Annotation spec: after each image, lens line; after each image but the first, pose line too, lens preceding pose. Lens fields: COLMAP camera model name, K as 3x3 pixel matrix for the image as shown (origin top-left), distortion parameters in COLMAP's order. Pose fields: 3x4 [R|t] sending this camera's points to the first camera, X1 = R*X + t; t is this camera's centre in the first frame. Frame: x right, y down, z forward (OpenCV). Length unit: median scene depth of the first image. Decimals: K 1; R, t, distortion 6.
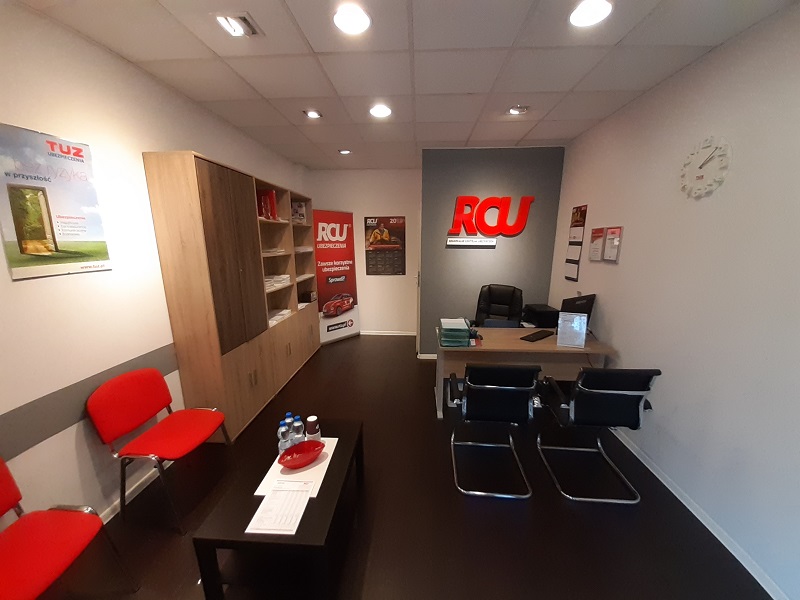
lens RADIAL K [[316.0, 0, 400.0], [0, 316.0, 314.9], [0, 0, 1]] dist [-0.000259, -0.012083]
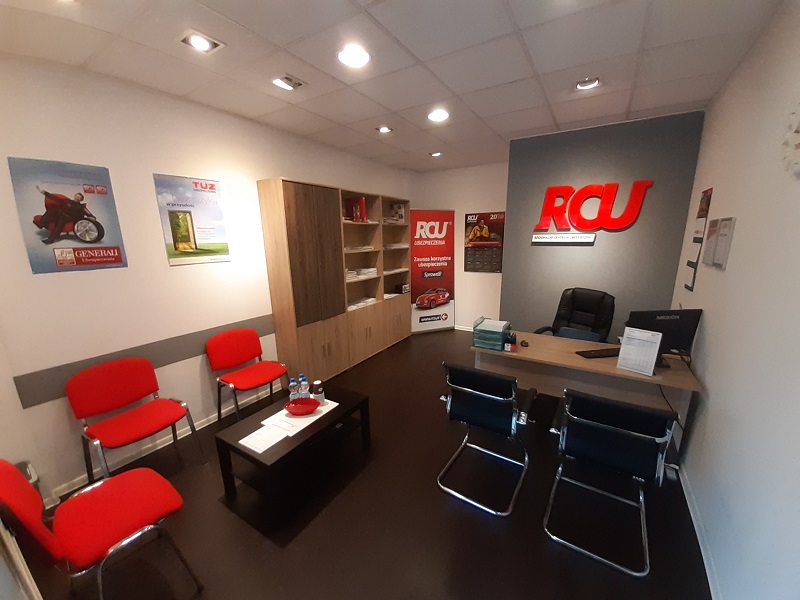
lens RADIAL K [[316.0, 0, 400.0], [0, 316.0, 314.9], [0, 0, 1]] dist [-0.000259, -0.012083]
pose [[0.874750, 0.103907, -0.473303, 0.349470], [-0.096030, 0.994540, 0.040856, -0.015235], [0.474964, 0.009712, 0.879952, 0.020308]]
